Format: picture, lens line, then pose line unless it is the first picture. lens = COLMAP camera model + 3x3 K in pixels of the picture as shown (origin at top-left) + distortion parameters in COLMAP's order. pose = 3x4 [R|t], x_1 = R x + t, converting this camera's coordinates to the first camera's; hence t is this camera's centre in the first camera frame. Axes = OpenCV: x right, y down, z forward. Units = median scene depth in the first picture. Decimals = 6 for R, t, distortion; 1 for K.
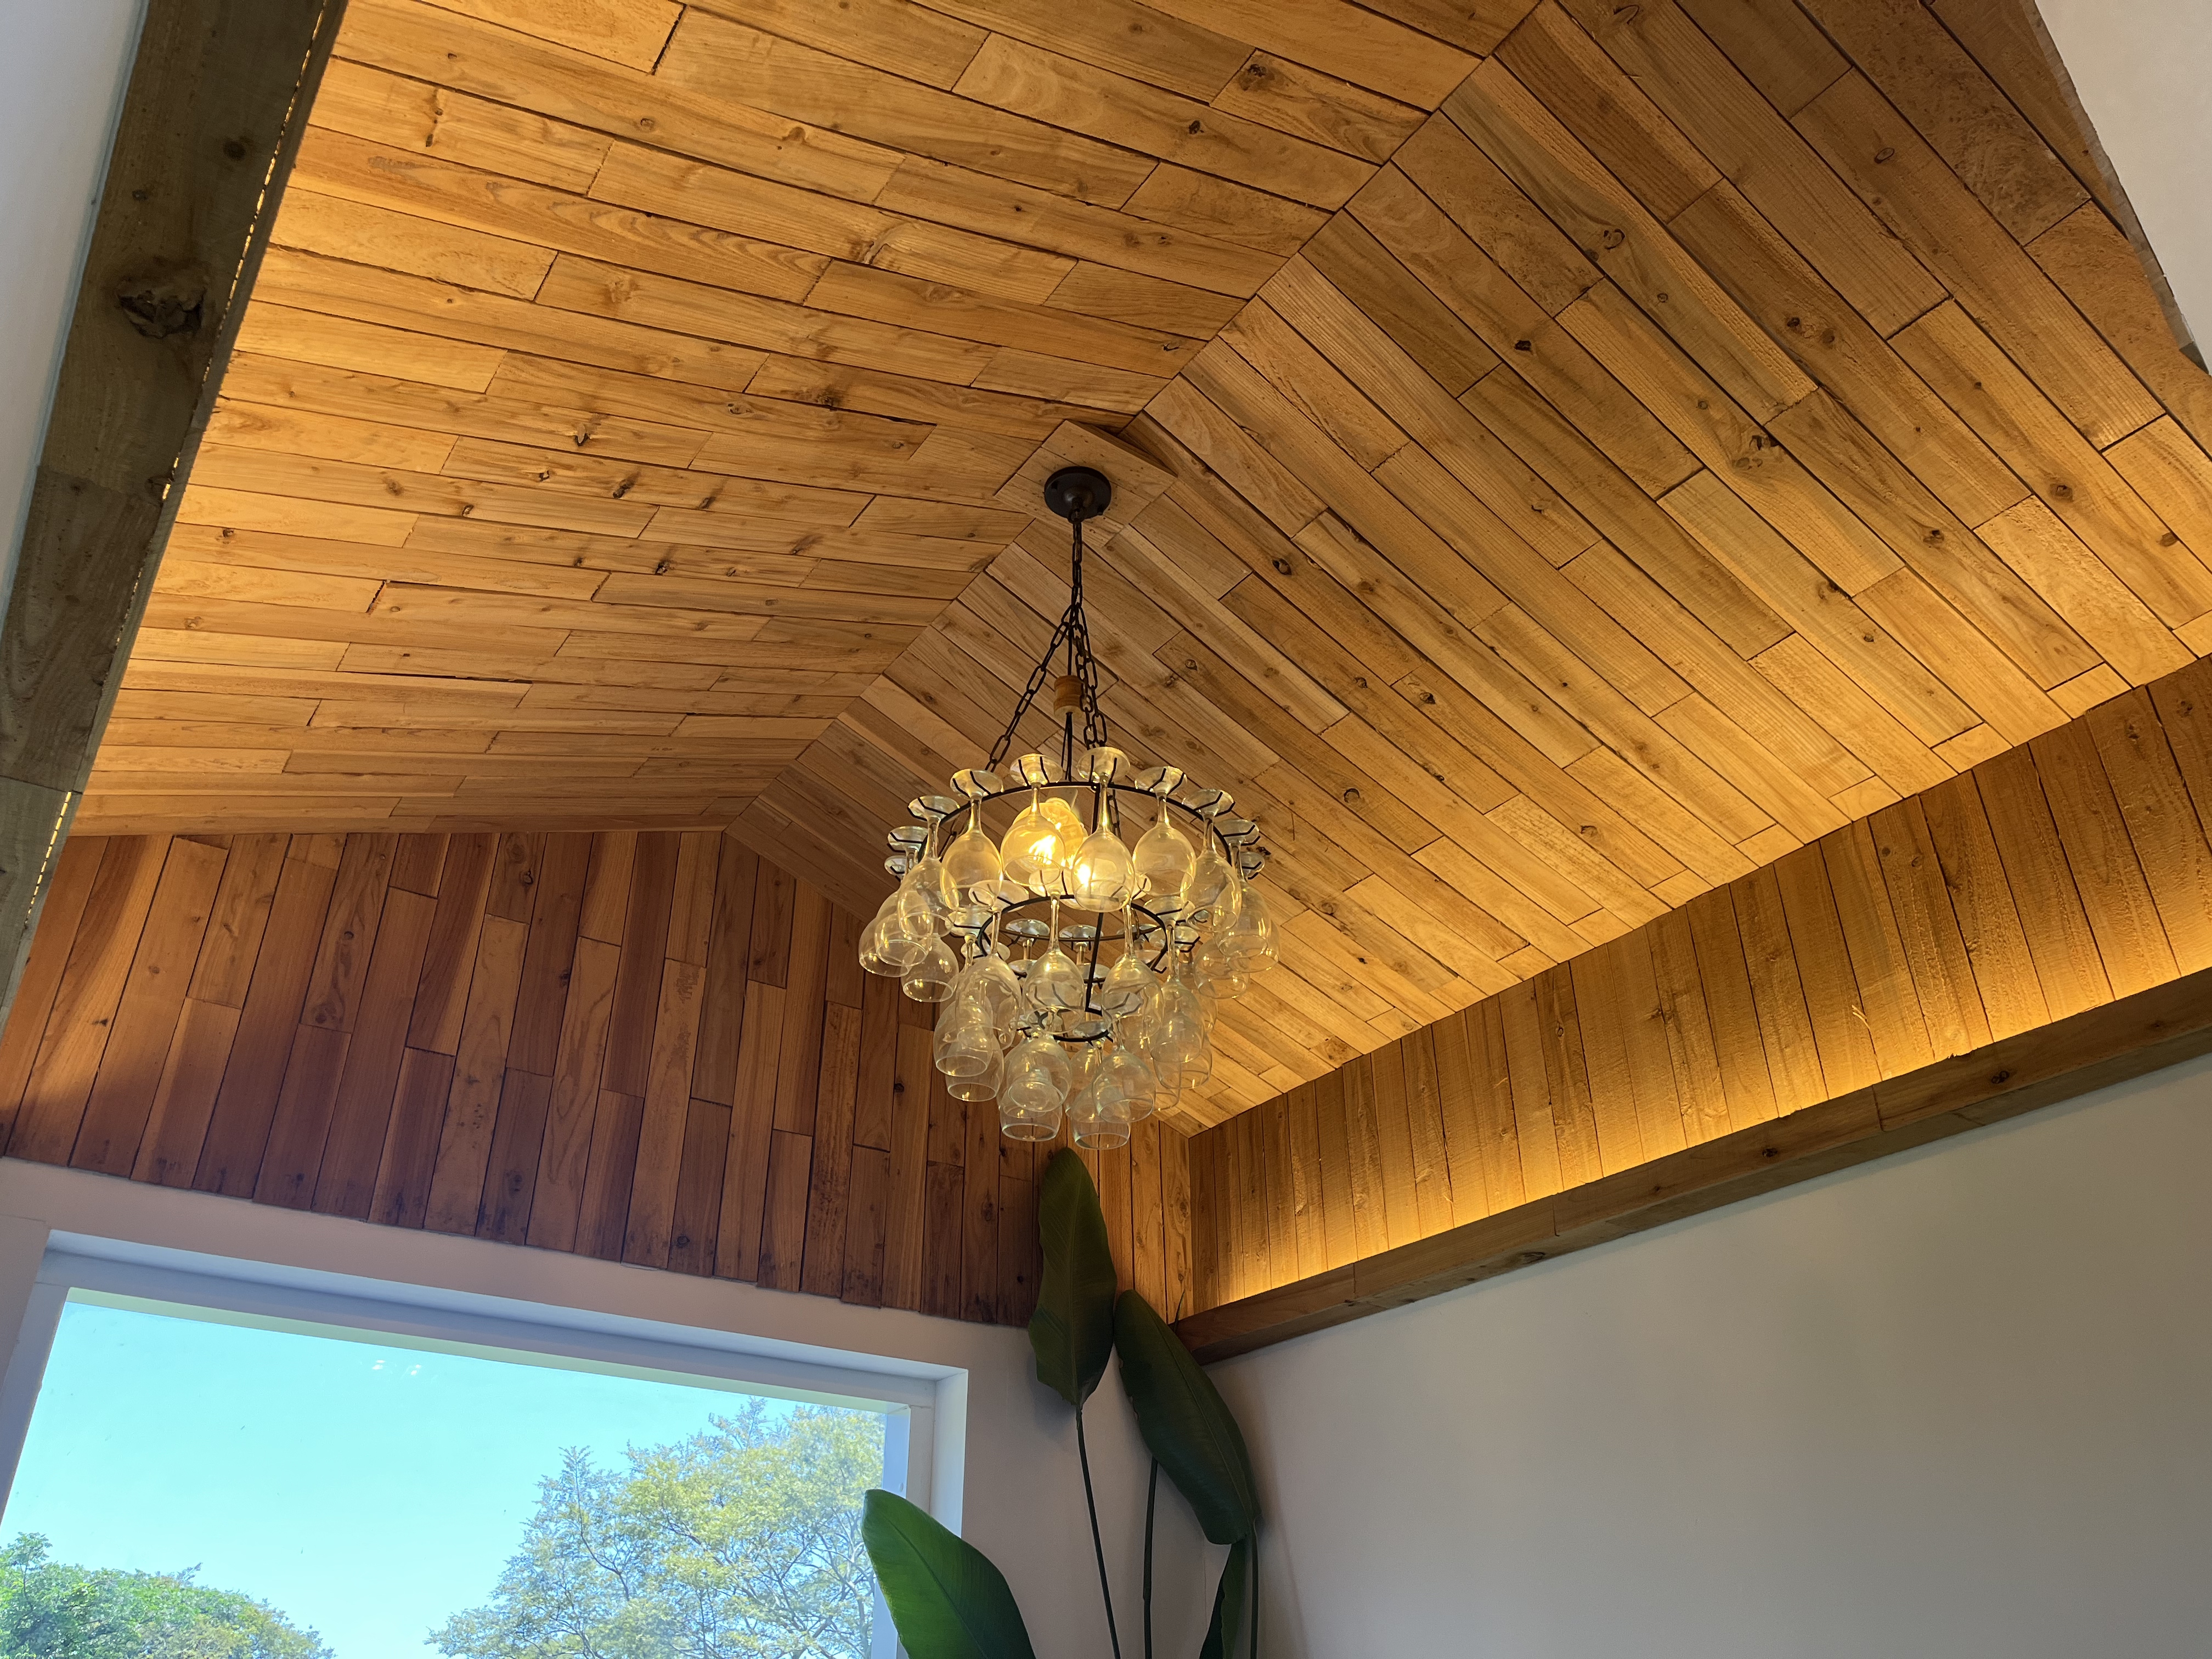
lens RADIAL K [[1676.4, 0, 1107.7], [0, 1676.4, 847.7], [0, 0, 1]] dist [0.058747, -0.082358]
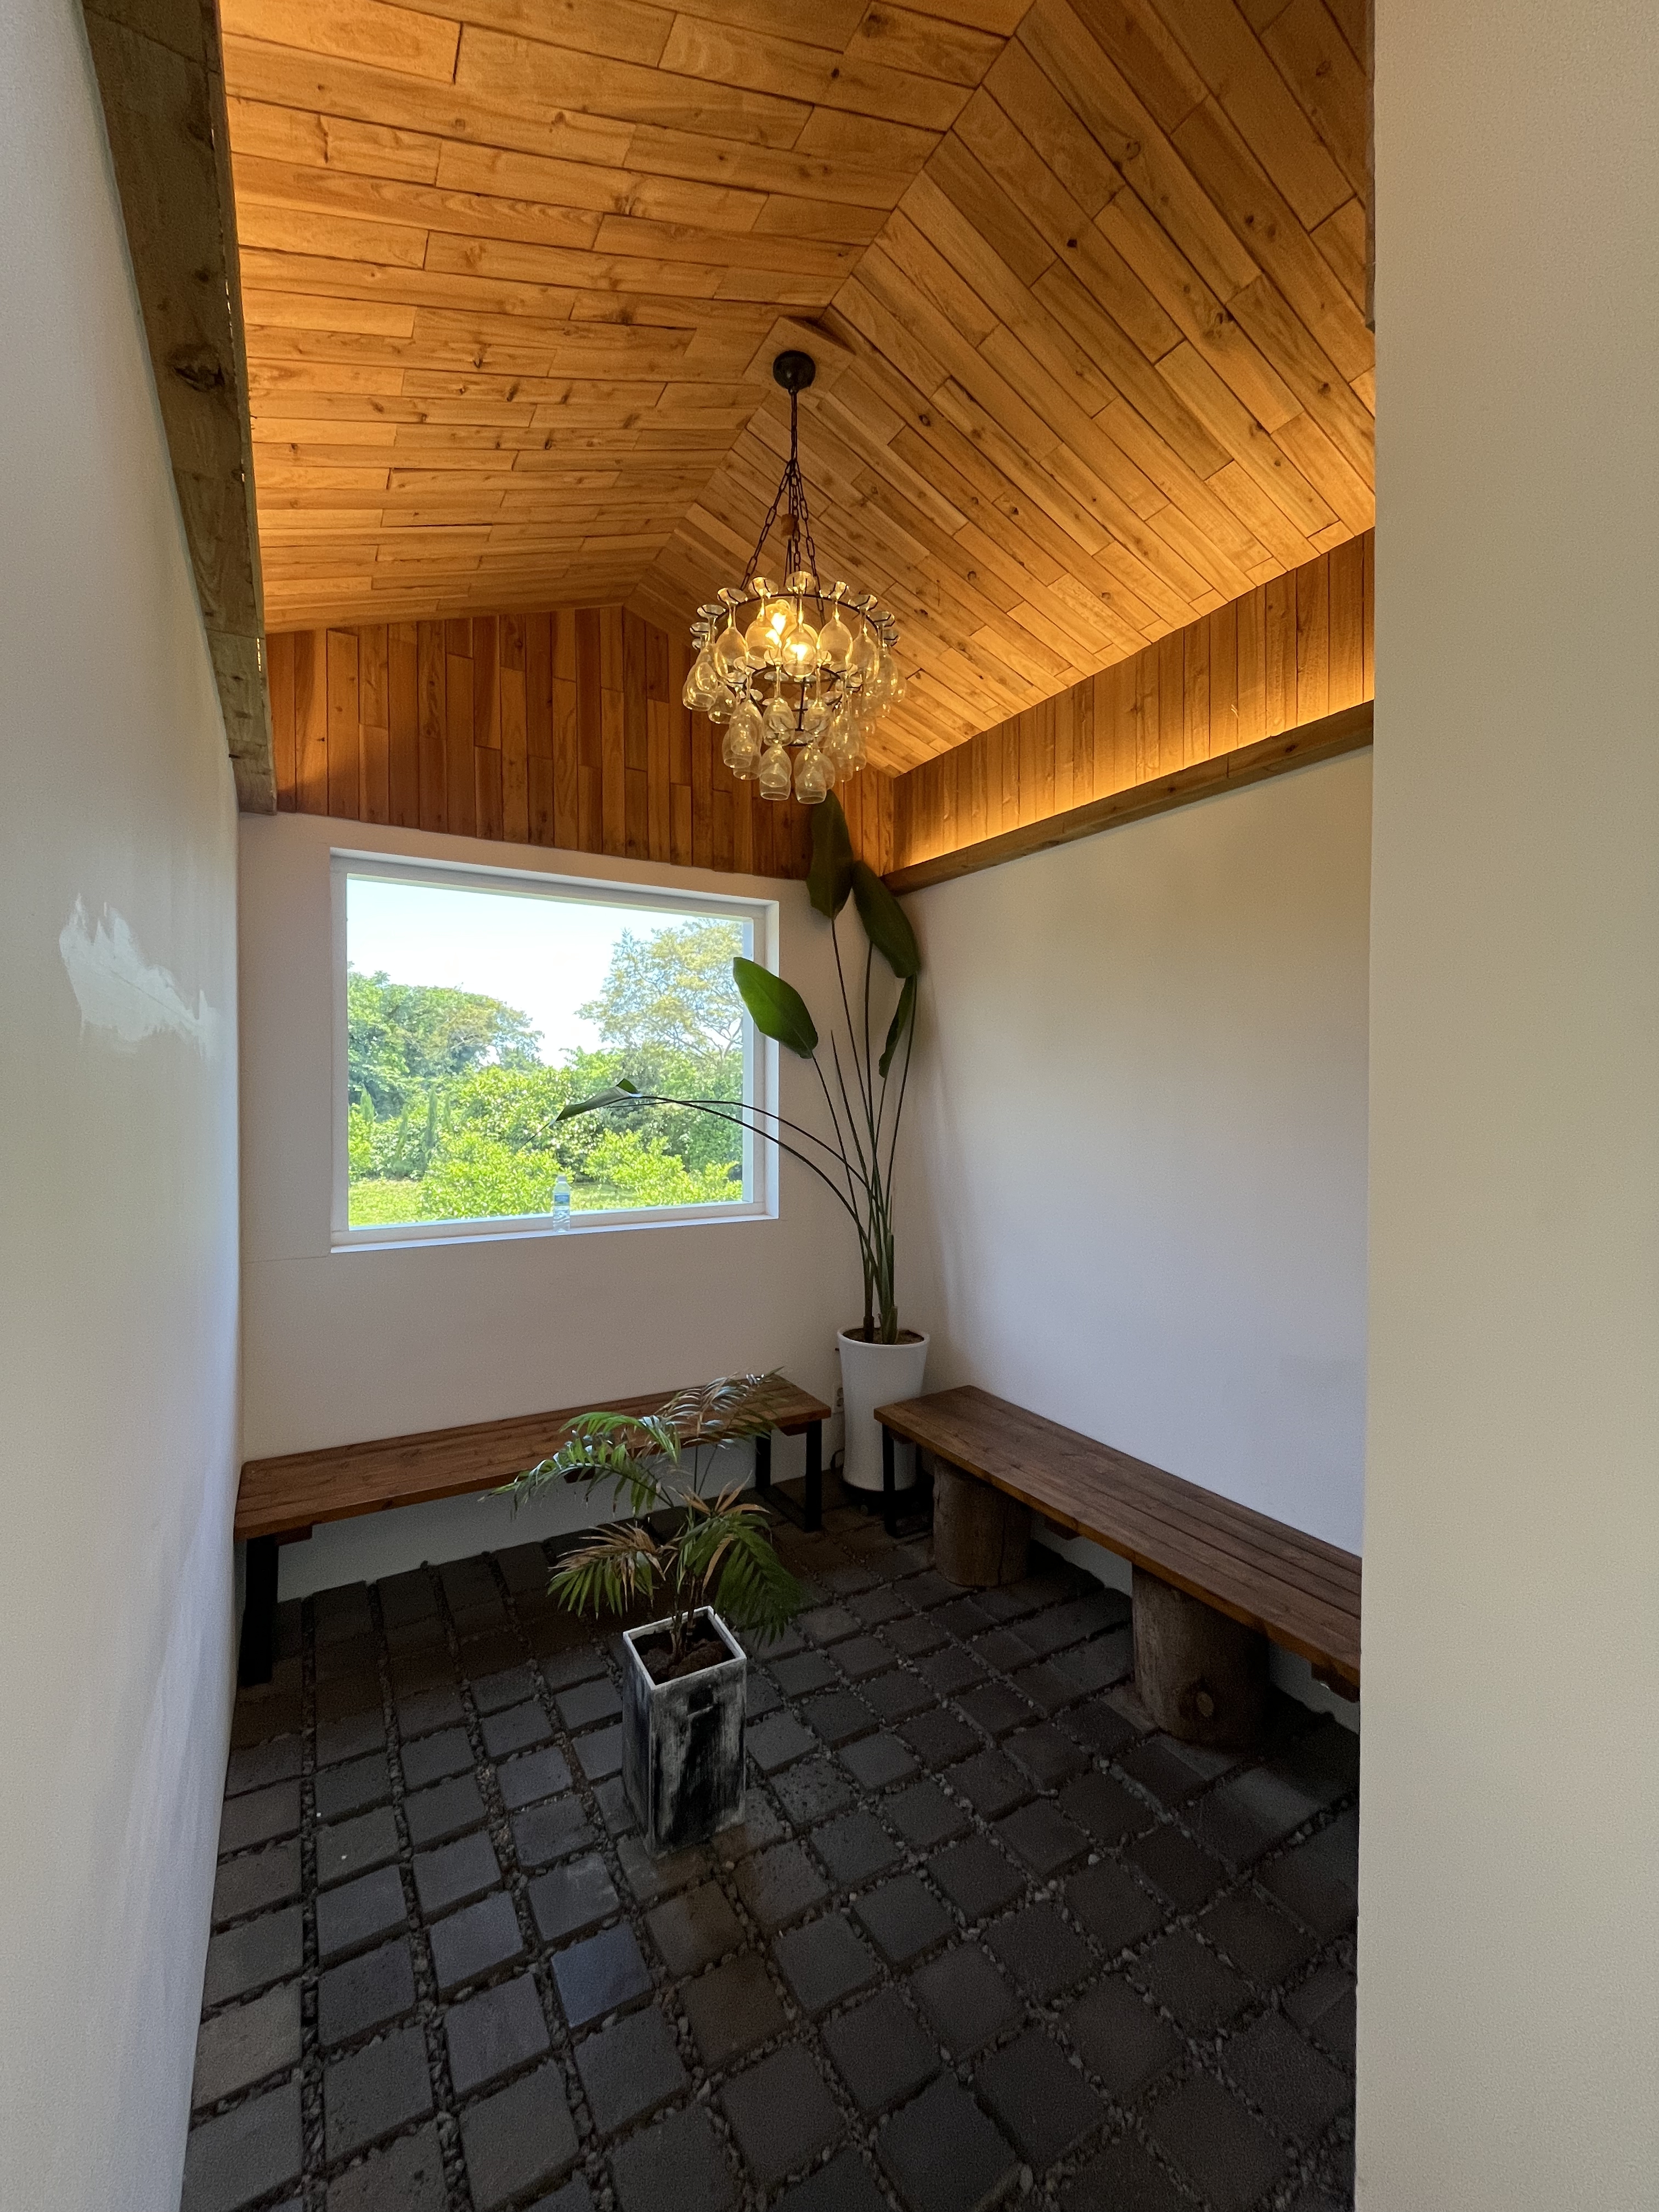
lens RADIAL K [[895.5, 0, 834.6], [0, 895.5, 1102.5], [0, 0, 1]] dist [-0.003460, -0.000446]
pose [[0.997456, 0.000807, -0.071277, 0.080698], [0.035982, 0.857490, 0.513241, -0.049424], [0.061534, -0.514500, 0.855280, -0.075948]]
